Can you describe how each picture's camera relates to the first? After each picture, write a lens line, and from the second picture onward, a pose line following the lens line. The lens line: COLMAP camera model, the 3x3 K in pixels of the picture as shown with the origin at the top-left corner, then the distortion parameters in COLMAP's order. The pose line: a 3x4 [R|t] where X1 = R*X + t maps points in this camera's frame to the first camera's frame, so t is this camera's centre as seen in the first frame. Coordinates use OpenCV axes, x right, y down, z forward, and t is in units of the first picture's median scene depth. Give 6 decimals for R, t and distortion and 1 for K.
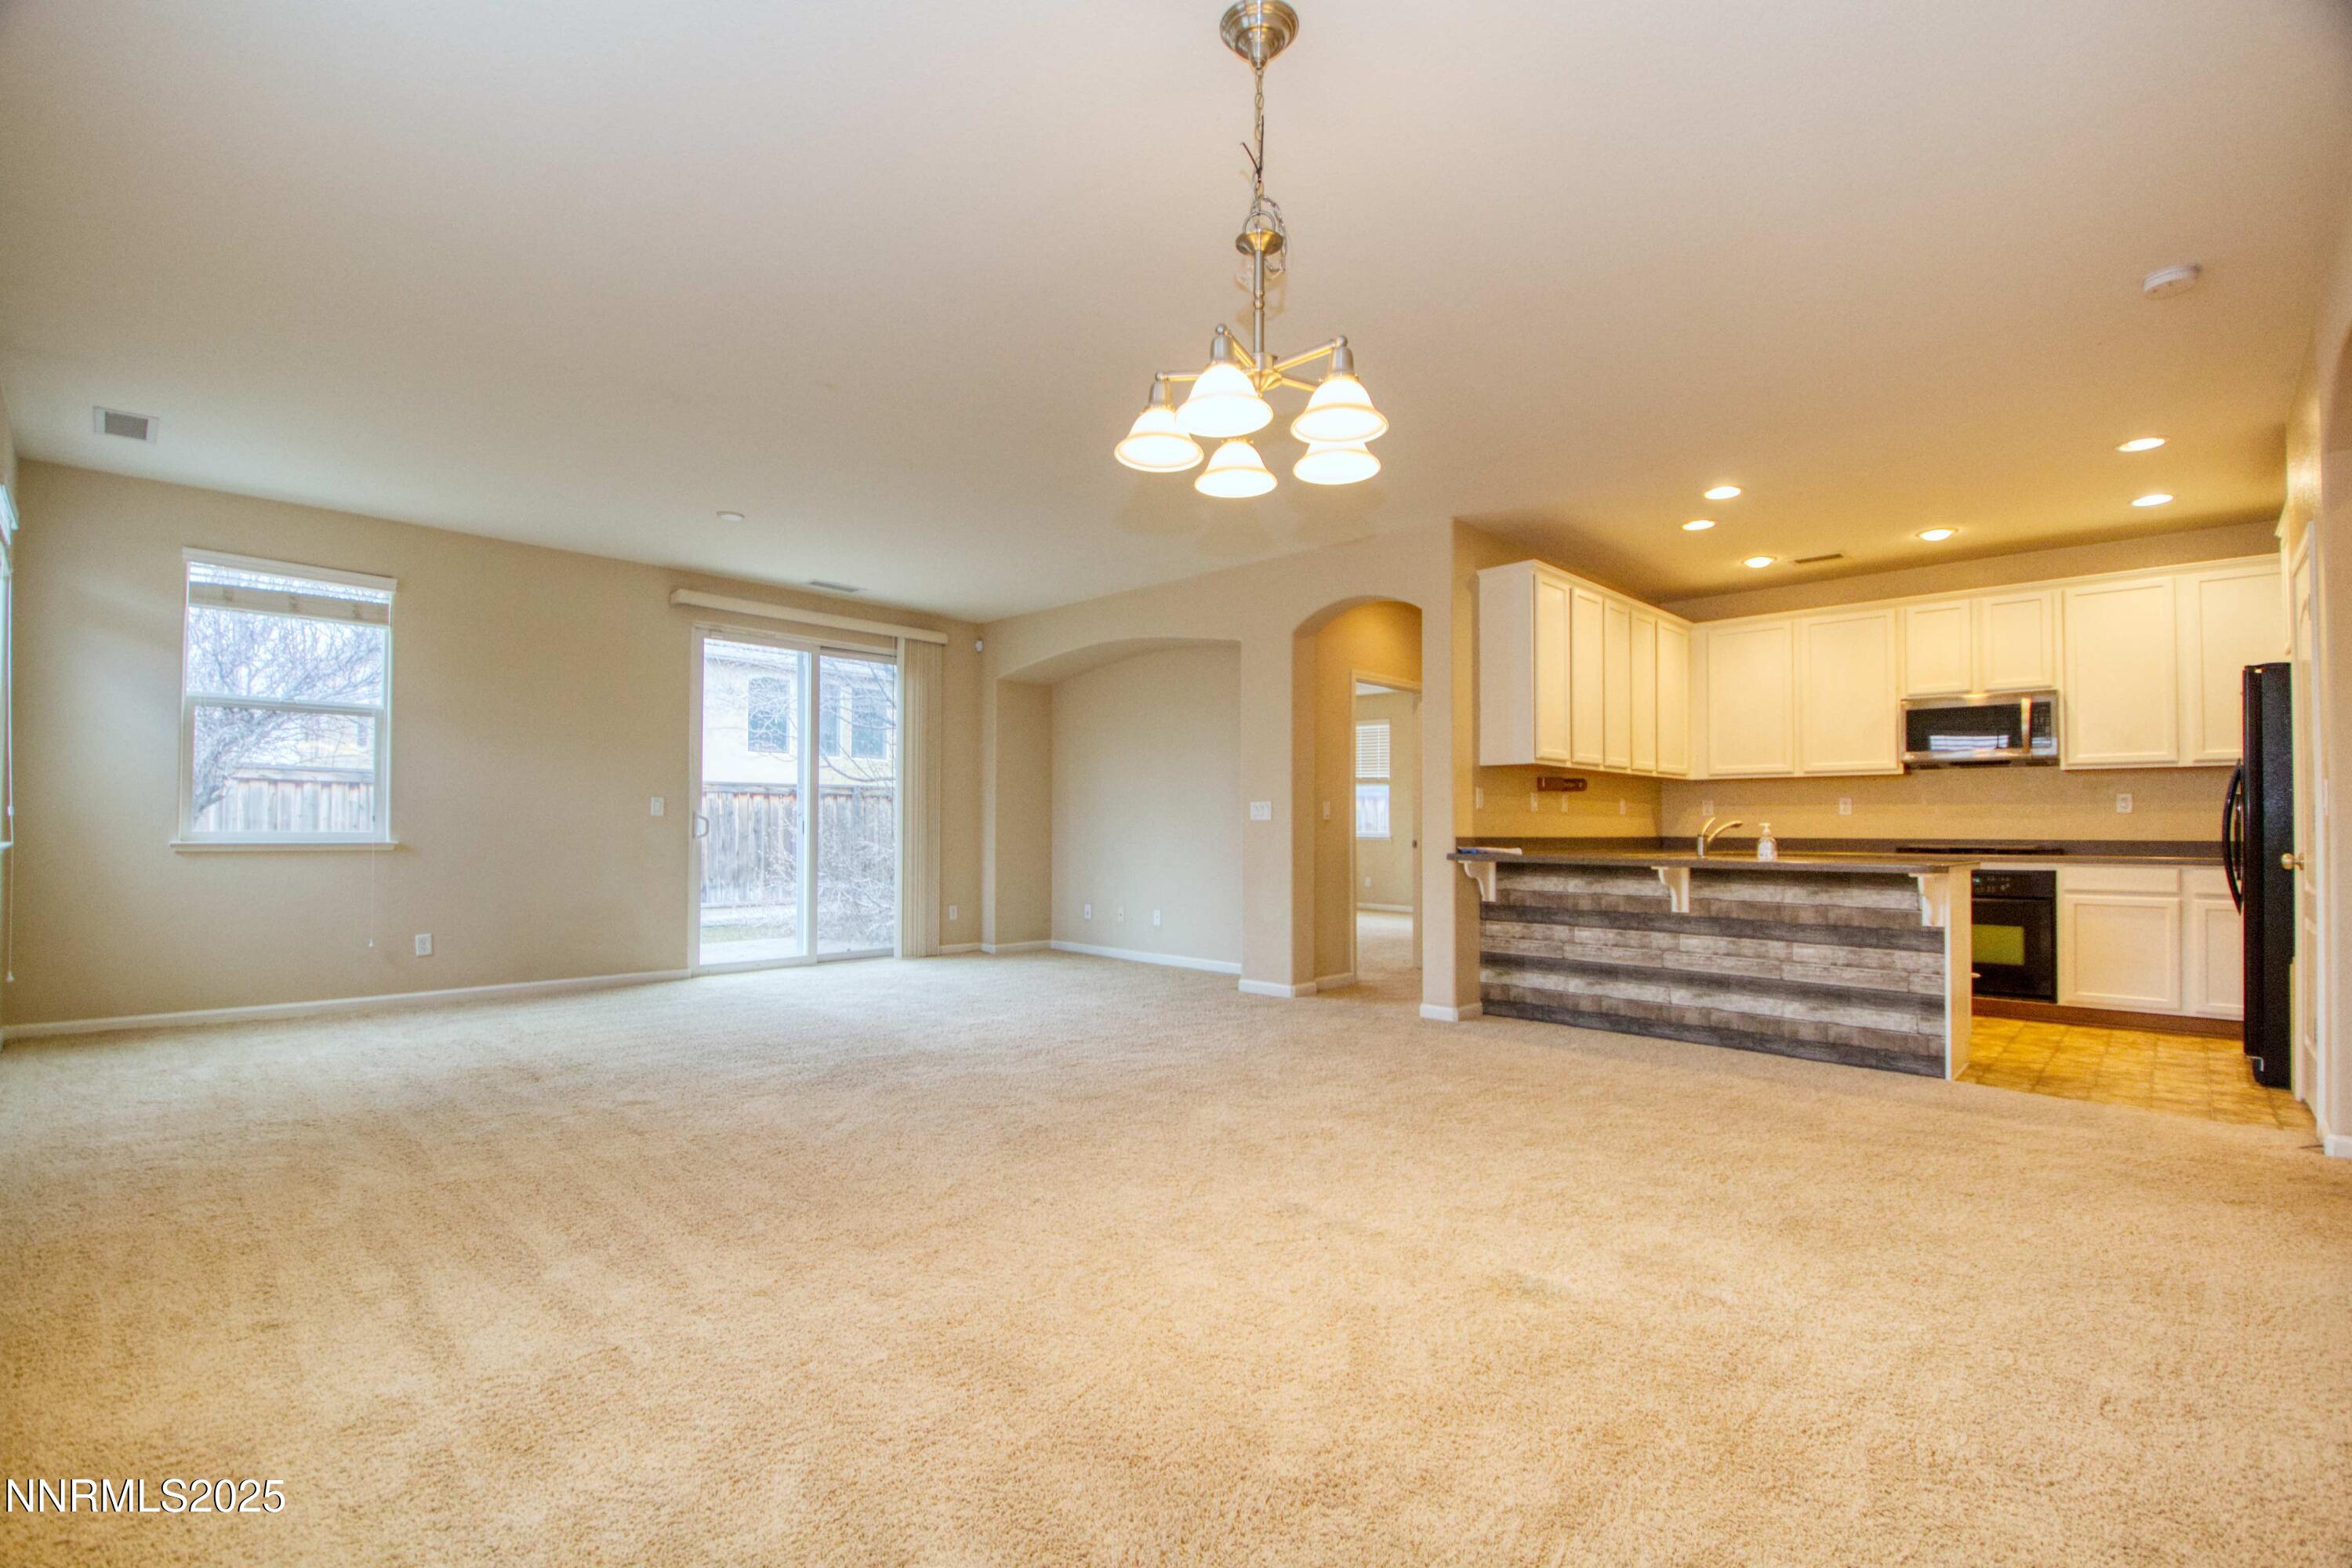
lens RADIAL K [[1067.2, 0, 1122.8], [0, 1067.2, 812.9], [0, 0, 1]] dist [-0.001598, -0.003979]
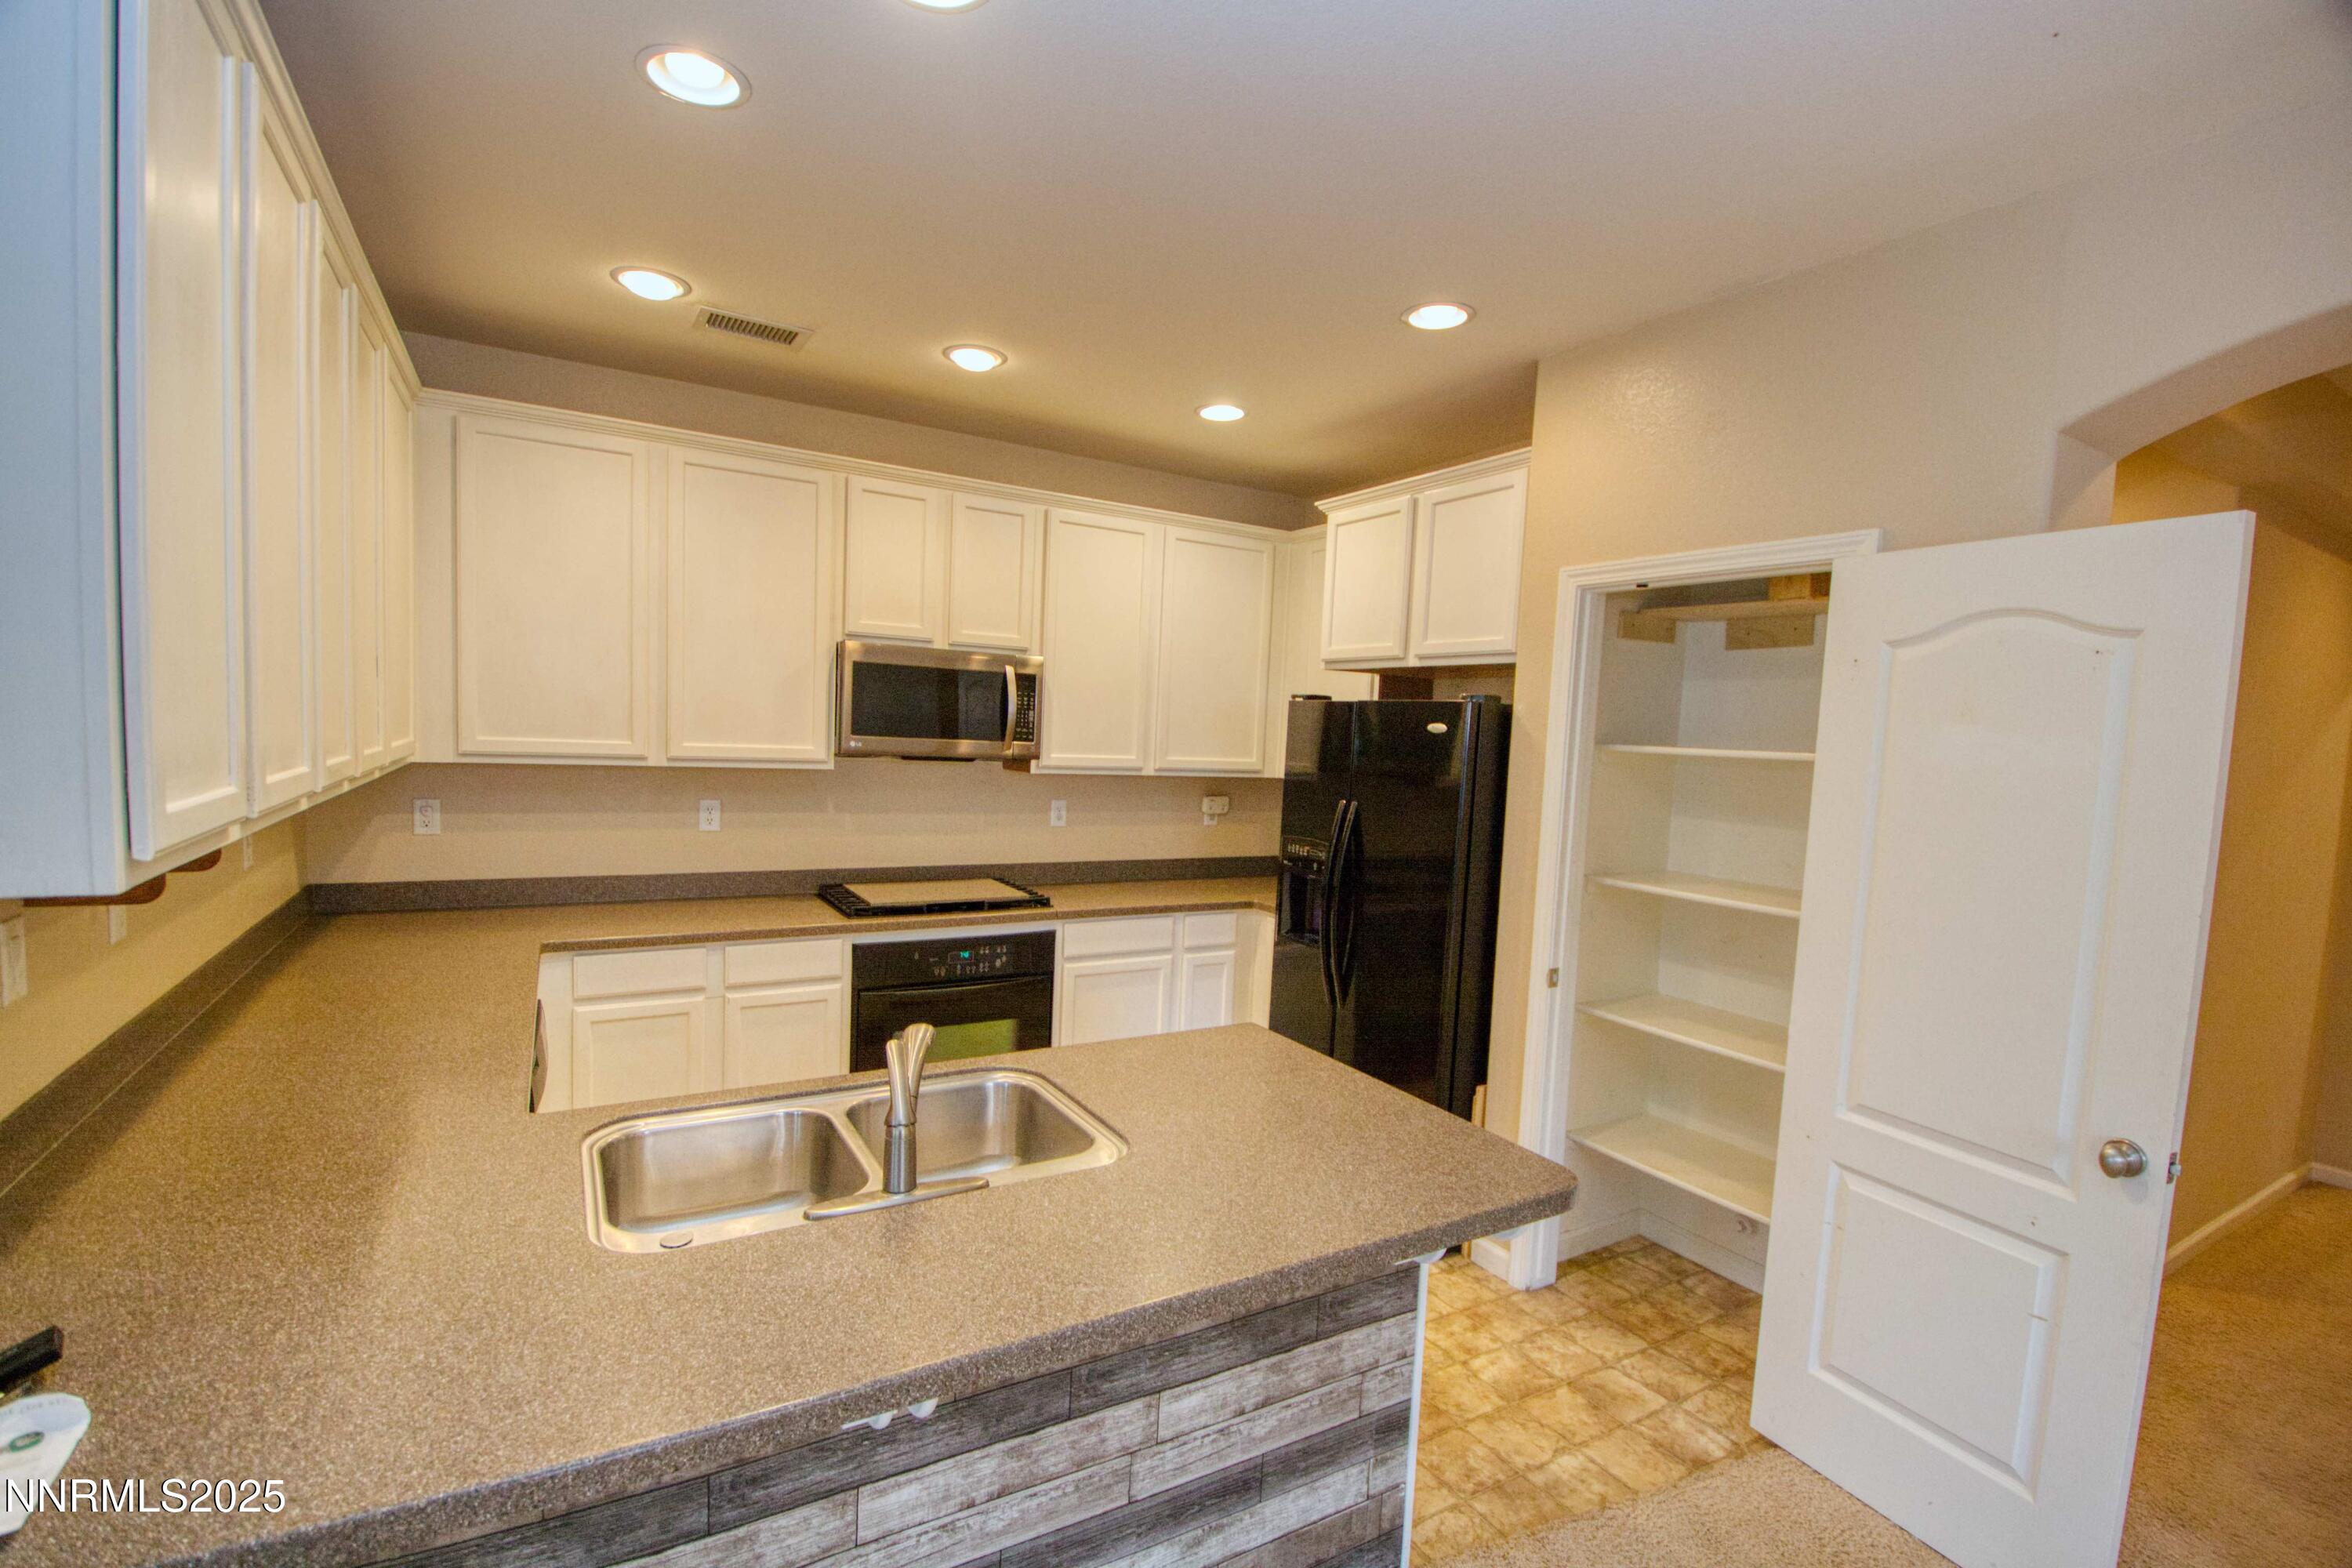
lens RADIAL K [[1067.2, 0, 1212.3], [0, 1067.2, 820.3], [0, 0, 1]] dist [-0.001598, -0.003979]
pose [[0.241512, -0.077252, 0.967318, 0.245001], [-0.055940, 0.994060, 0.093354, -0.083836], [-0.968784, -0.076658, 0.235756, 0.740355]]
